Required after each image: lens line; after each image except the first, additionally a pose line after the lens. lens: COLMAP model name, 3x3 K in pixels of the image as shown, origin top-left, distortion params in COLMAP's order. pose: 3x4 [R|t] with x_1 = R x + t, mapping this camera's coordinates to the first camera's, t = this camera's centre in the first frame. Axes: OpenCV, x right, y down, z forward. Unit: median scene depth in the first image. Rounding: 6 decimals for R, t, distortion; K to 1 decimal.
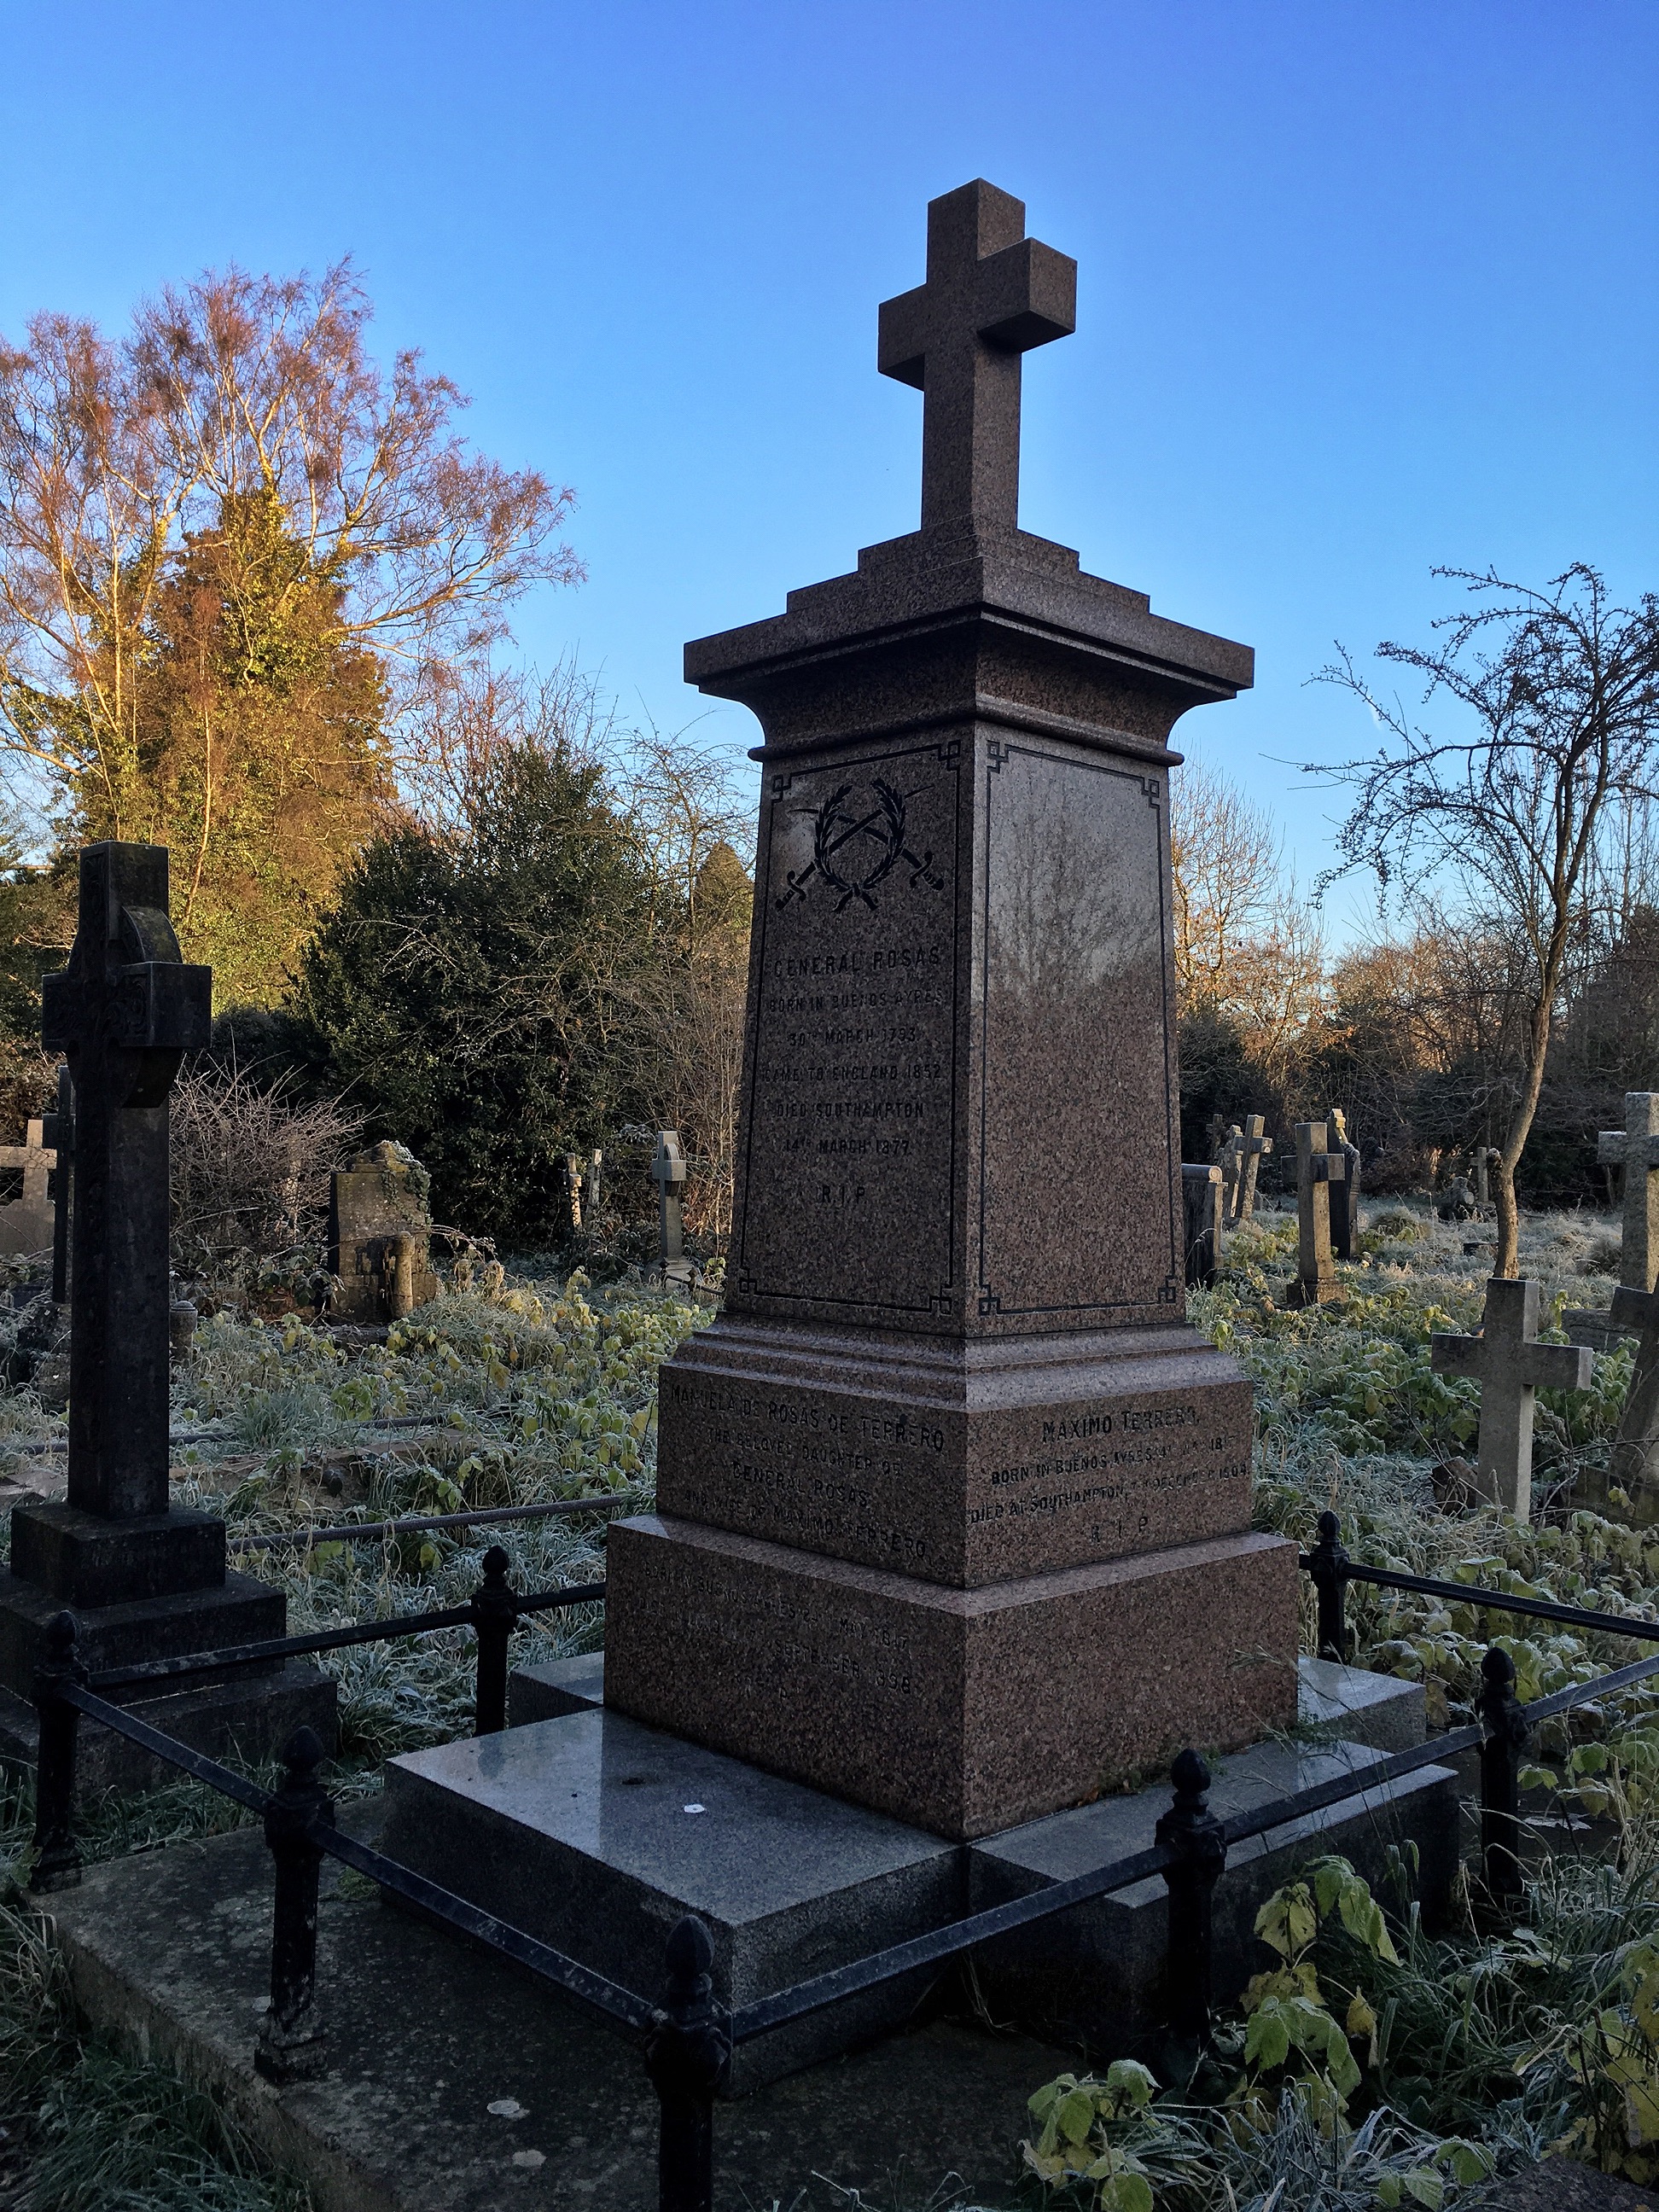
lens RADIAL K [[1885.6, 0, 829.5], [0, 1885.6, 1106.0], [0, 0, 1]] dist [0.000535, 0.000805]
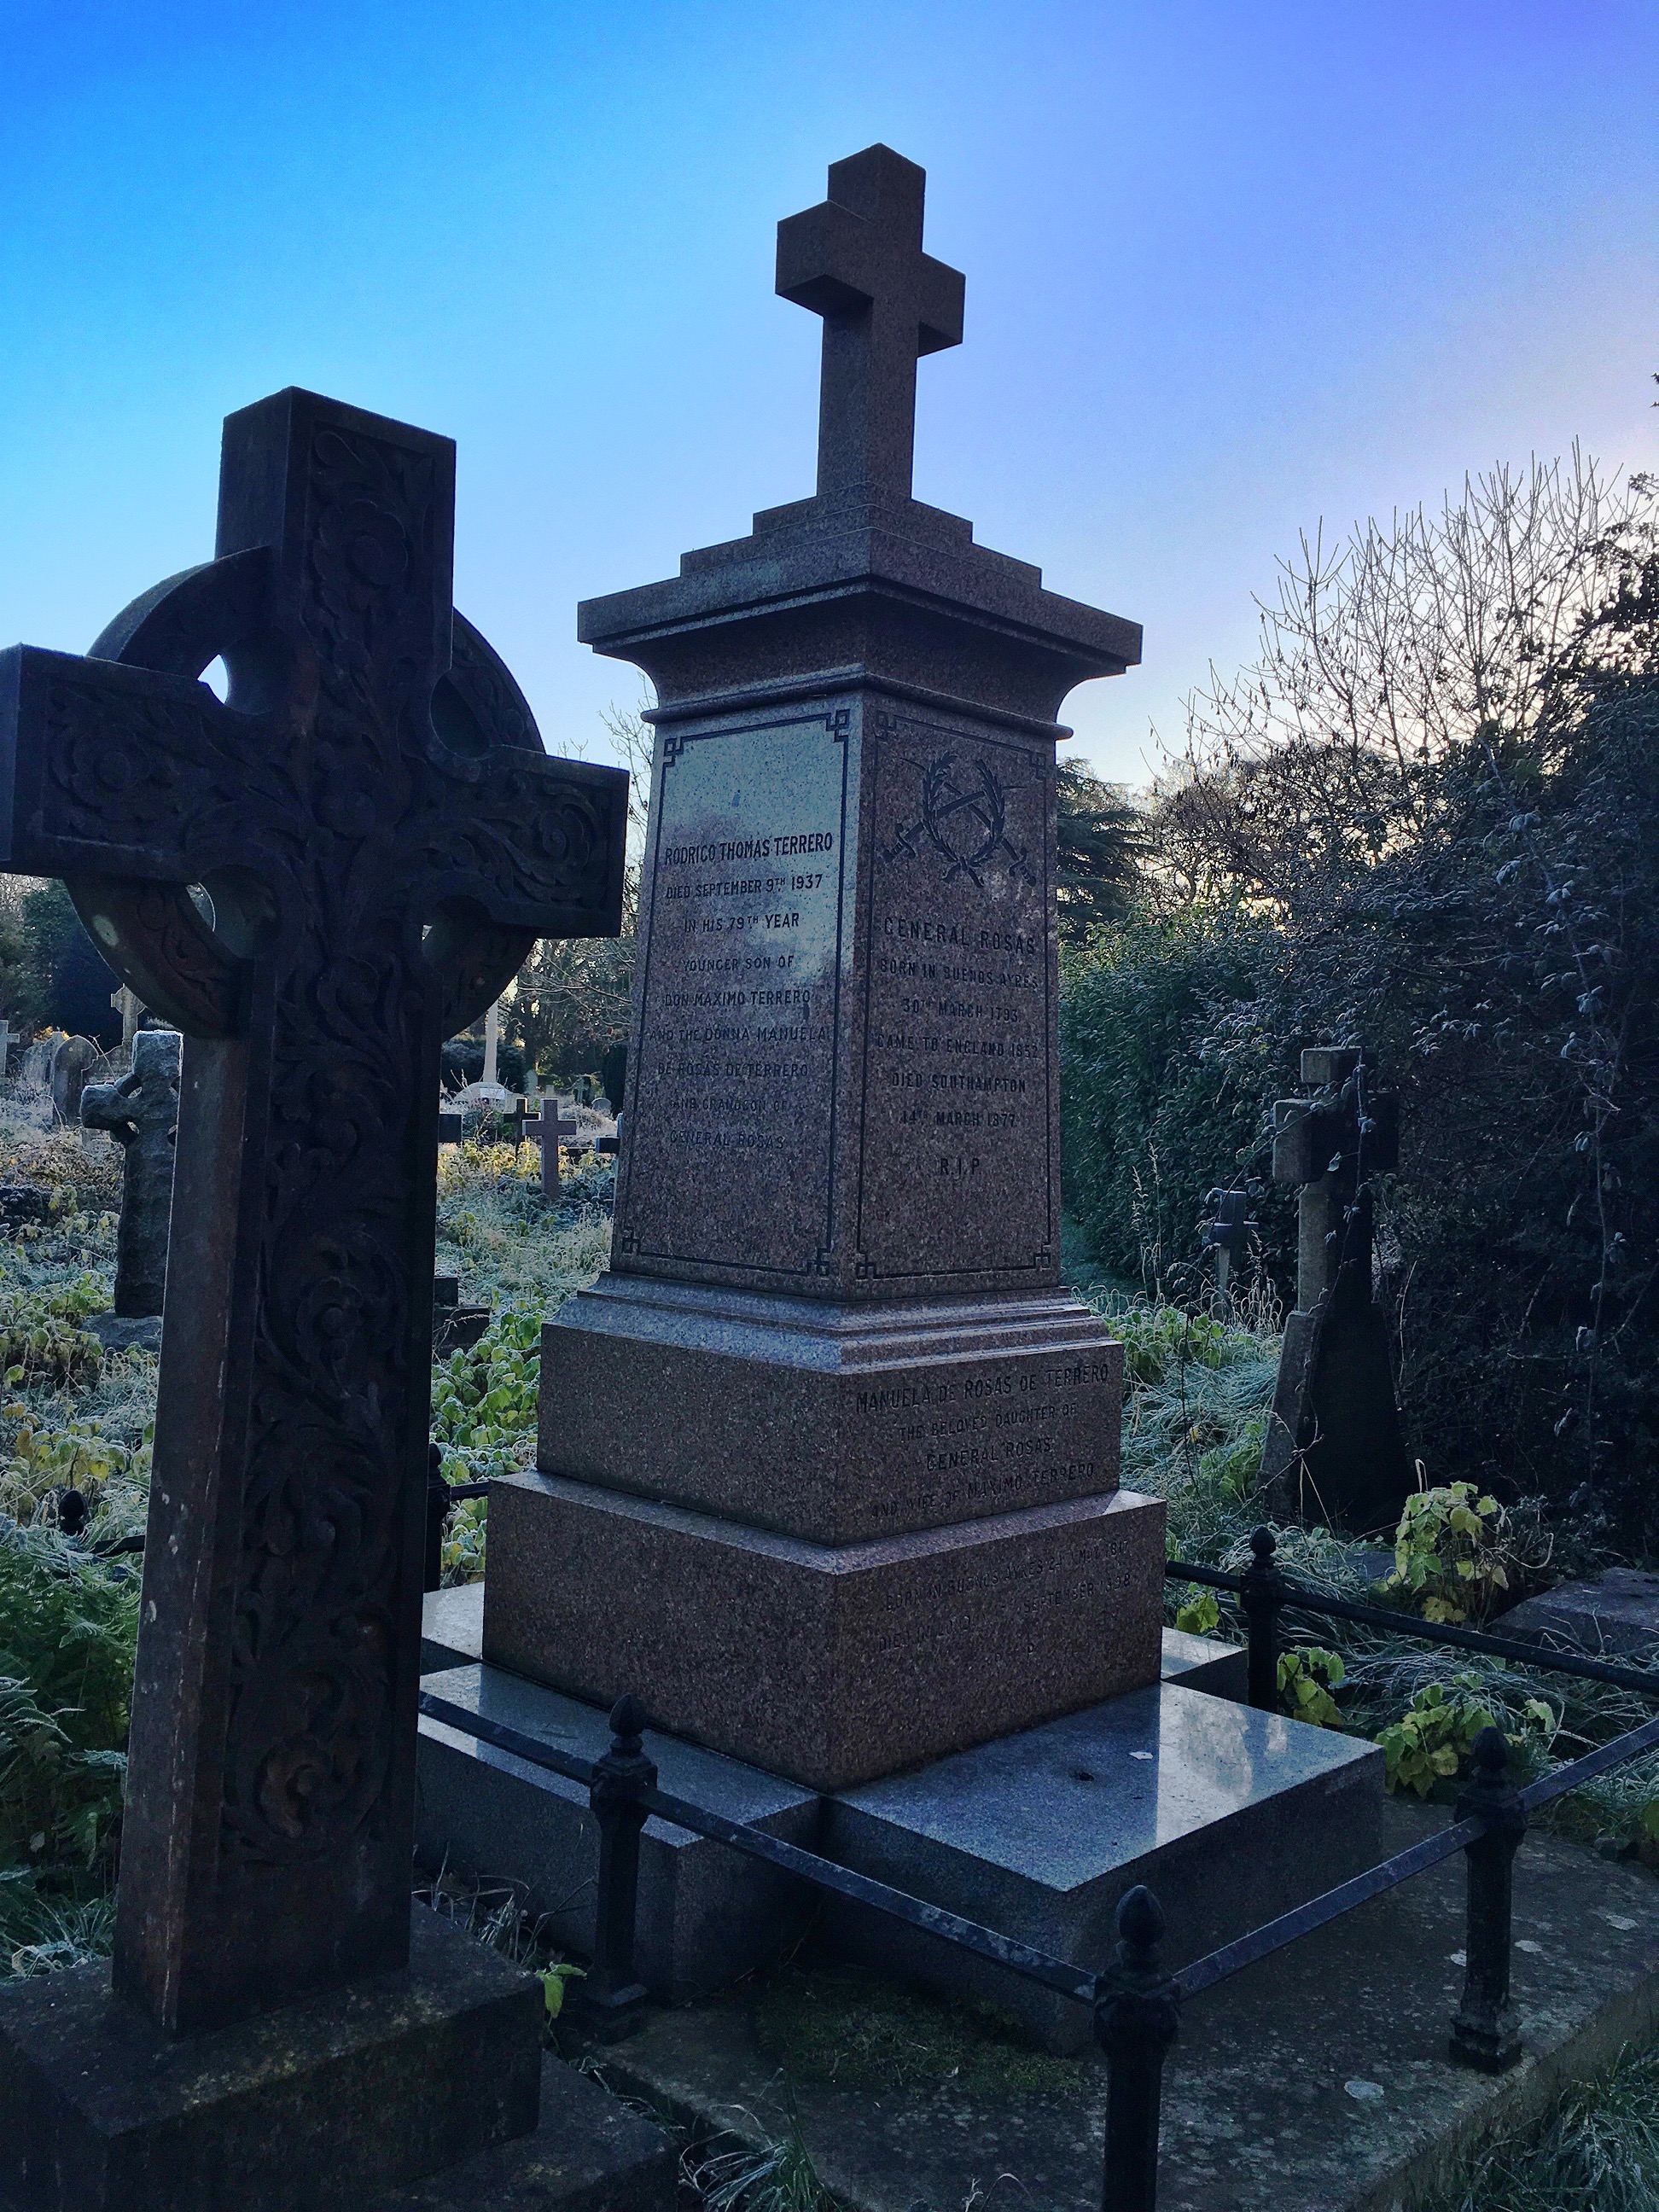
lens RADIAL K [[1885.6, 0, 829.5], [0, 1885.6, 1106.0], [0, 0, 1]] dist [0.000535, 0.000805]
pose [[-0.043510, -0.022898, 0.998791, -1.001559], [-0.062248, 0.997857, 0.020165, -0.001412], [-0.997112, -0.061295, -0.044843, 1.119160]]
